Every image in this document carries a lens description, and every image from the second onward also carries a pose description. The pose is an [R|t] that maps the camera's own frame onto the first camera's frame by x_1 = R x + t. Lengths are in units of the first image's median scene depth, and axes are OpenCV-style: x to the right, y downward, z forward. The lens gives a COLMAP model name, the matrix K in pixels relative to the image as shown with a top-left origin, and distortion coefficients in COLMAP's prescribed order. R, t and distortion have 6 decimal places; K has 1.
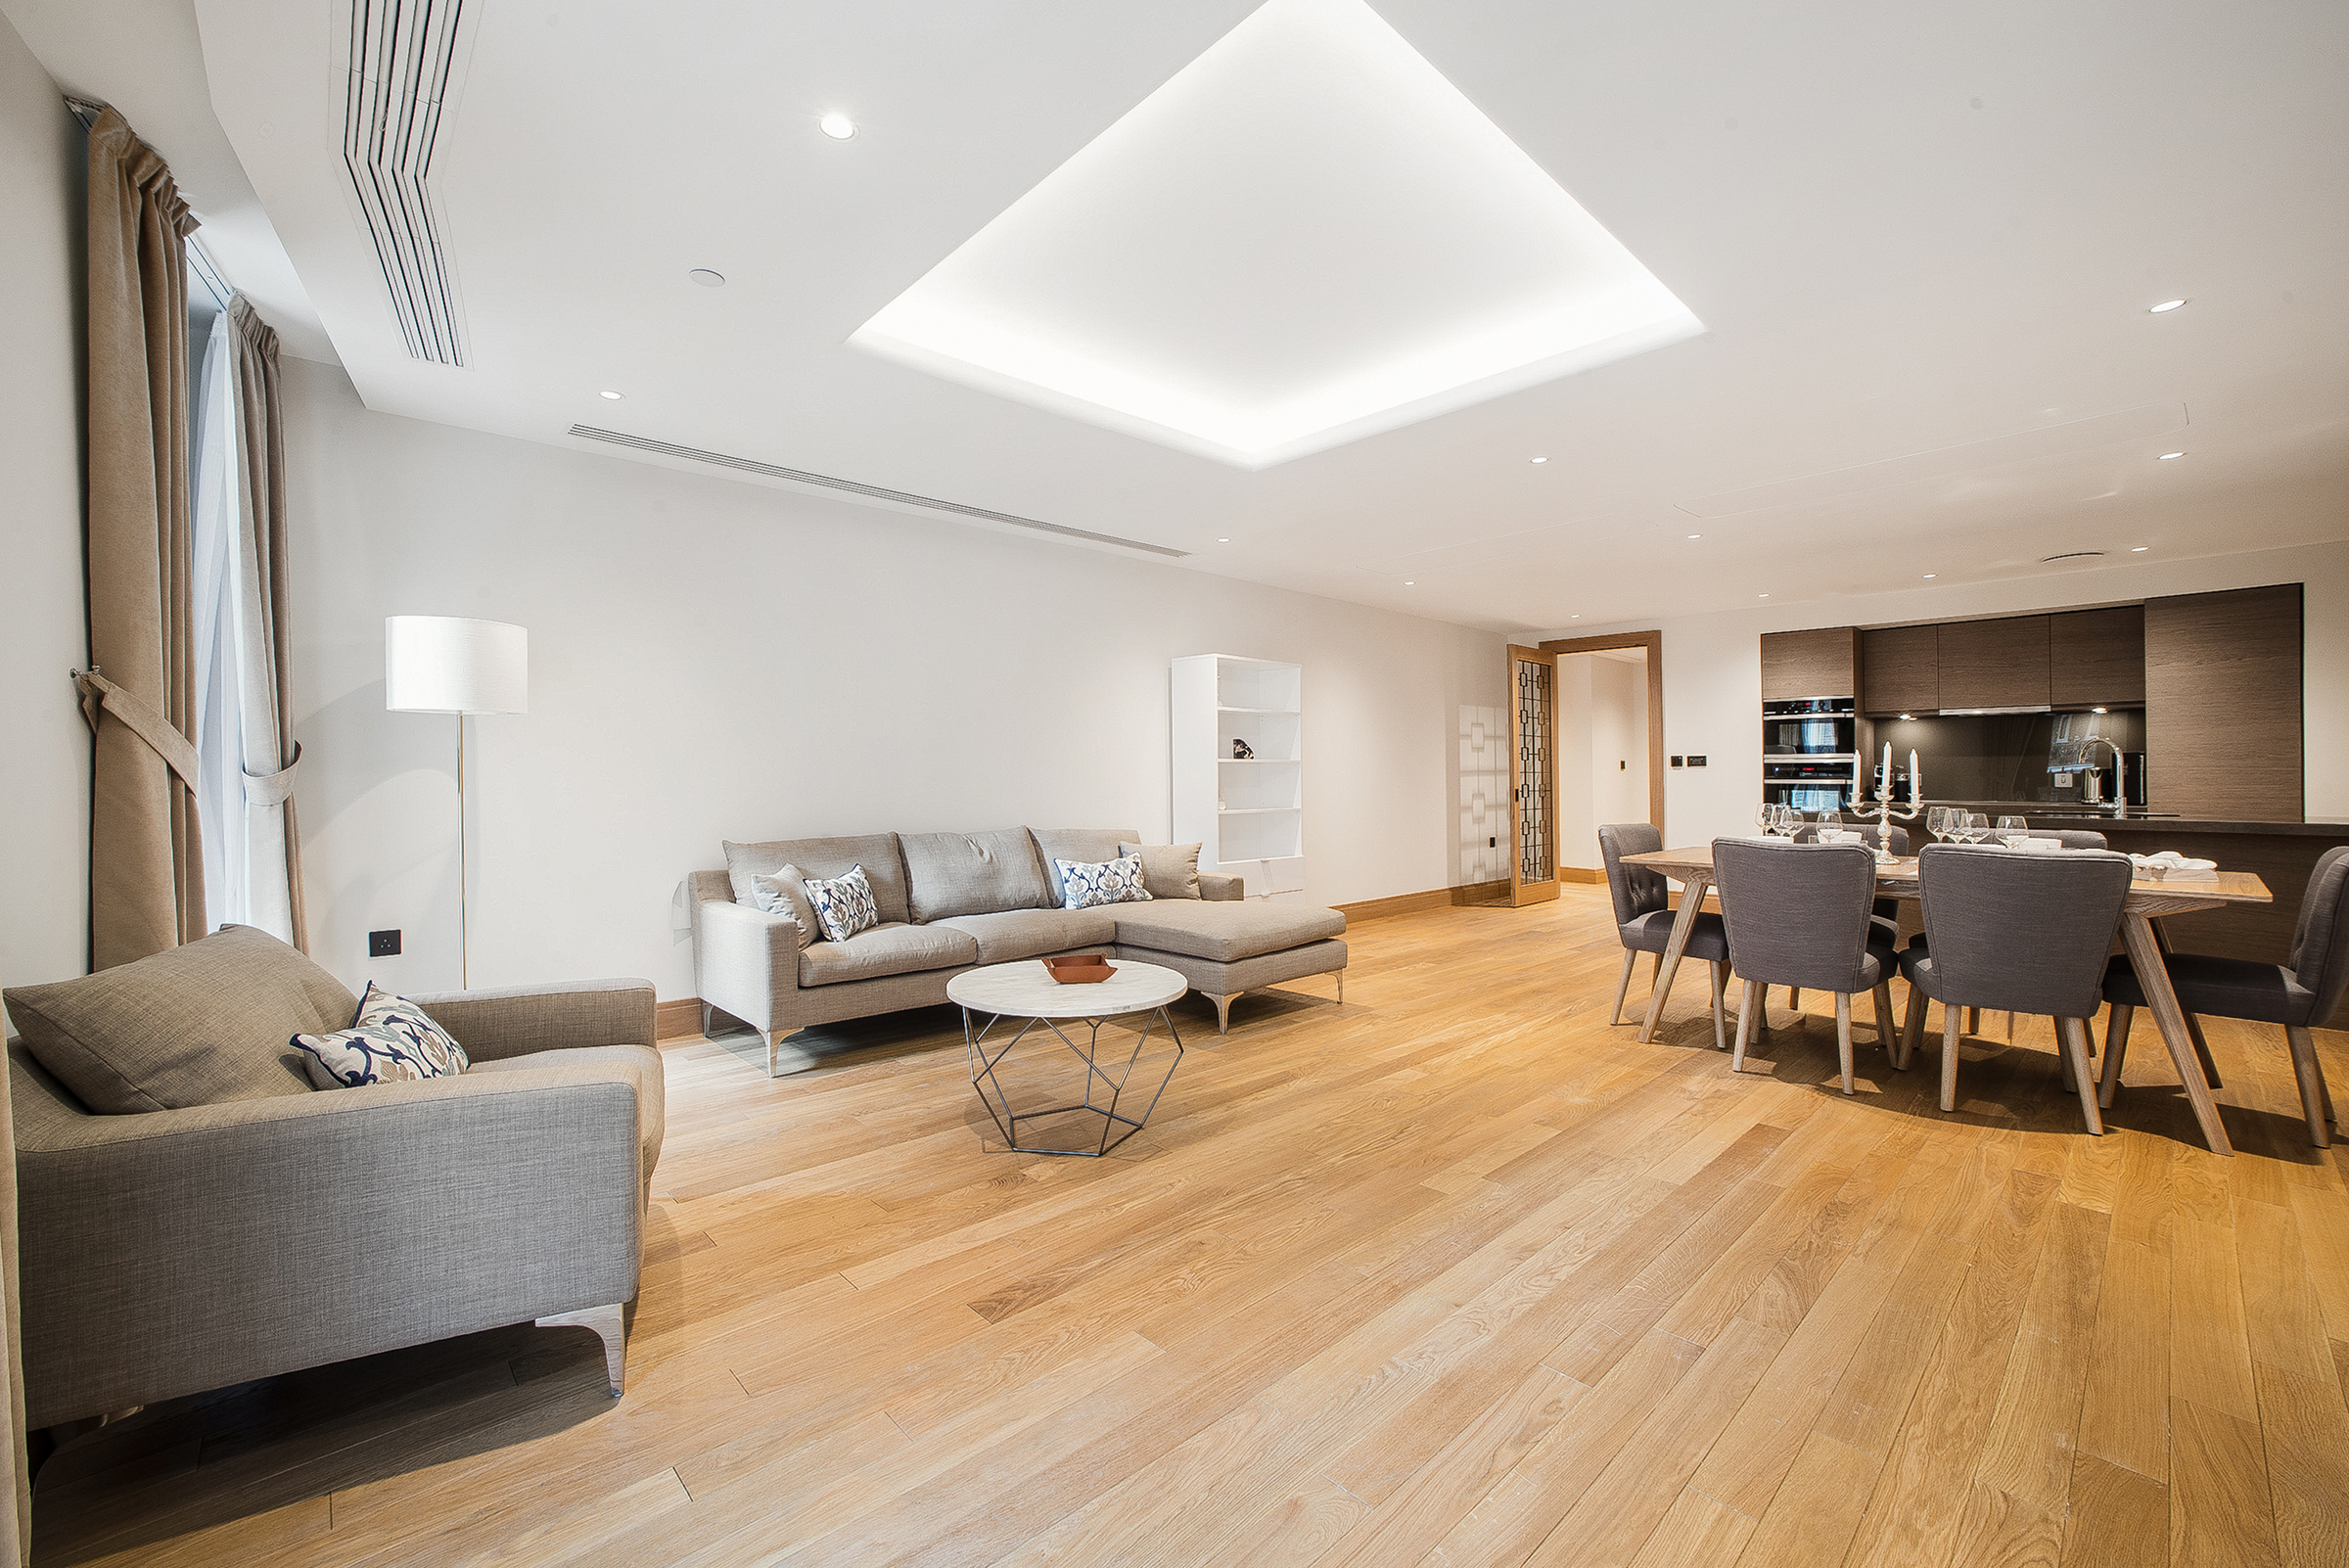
lens RADIAL K [[949.9, 0, 1187.2], [0, 949.9, 777.7], [0, 0, 1]] dist [-0.028792, 0.000810]
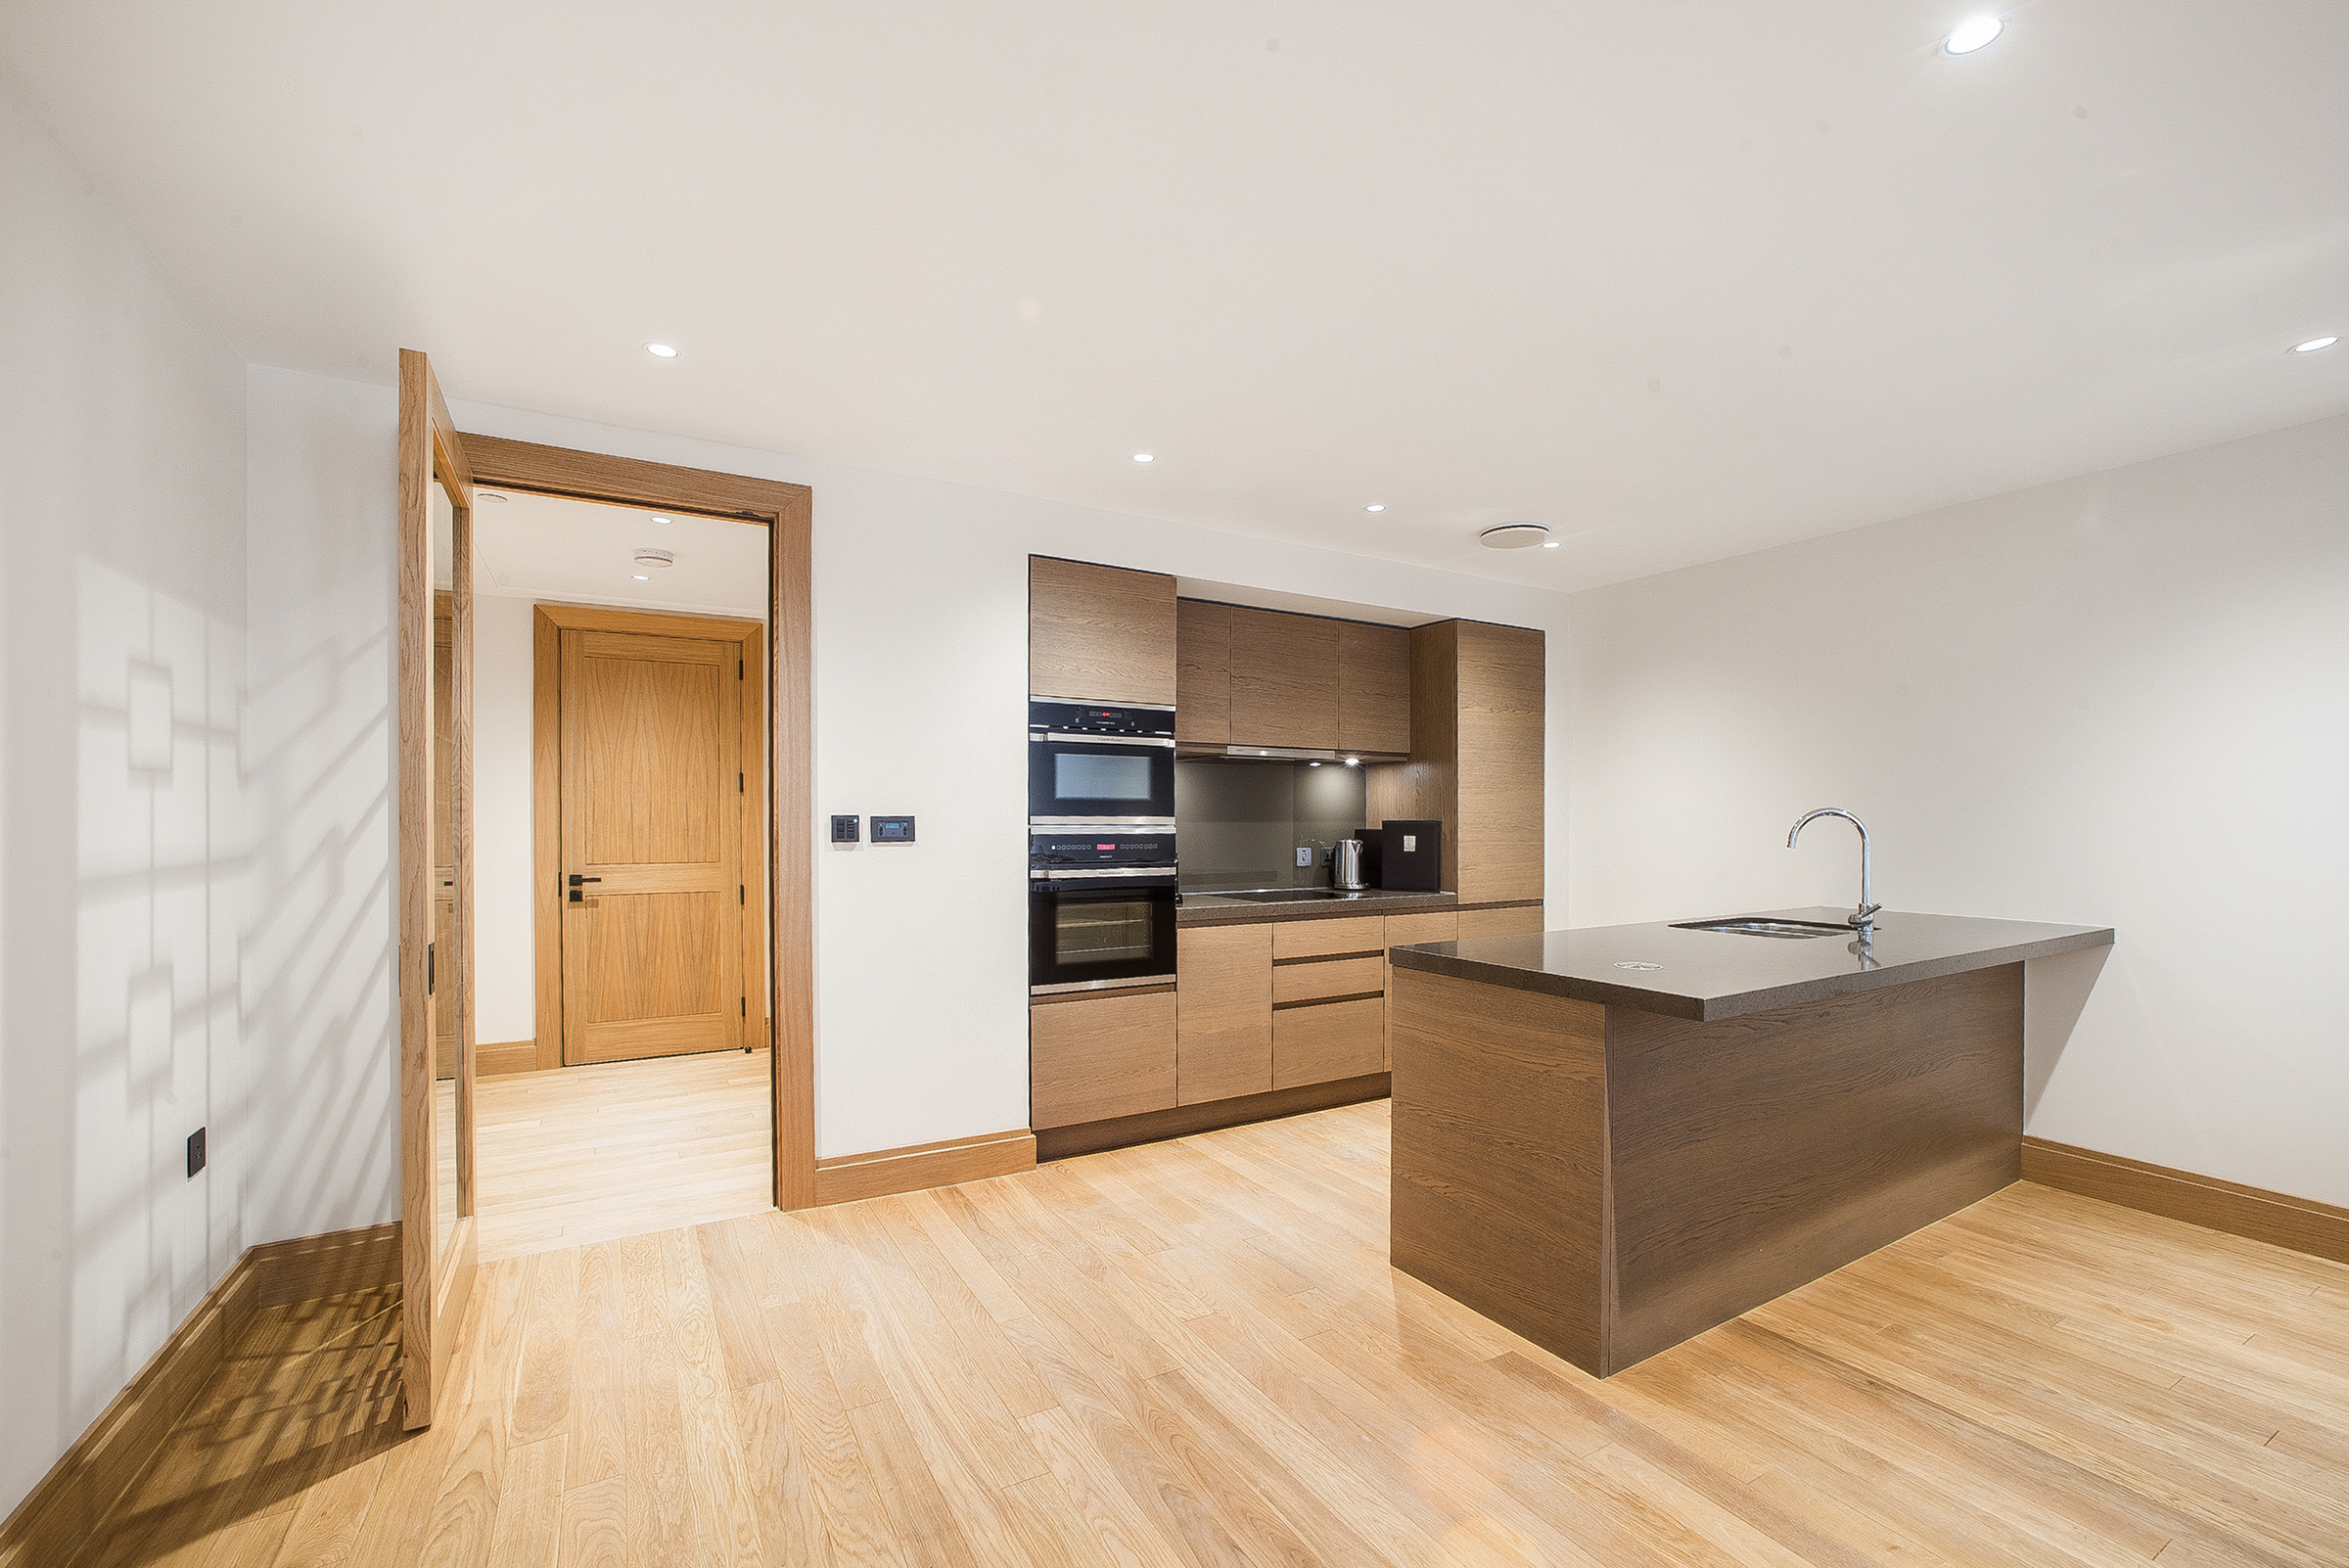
lens RADIAL K [[949.9, 0, 1119.6], [0, 949.9, 805.6], [0, 0, 1]] dist [-0.028792, 0.000810]
pose [[0.247643, 0.018129, 0.968682, 0.175296], [0.003171, 0.999804, -0.019522, -0.020713], [-0.968846, 0.007906, 0.247537, 0.842558]]
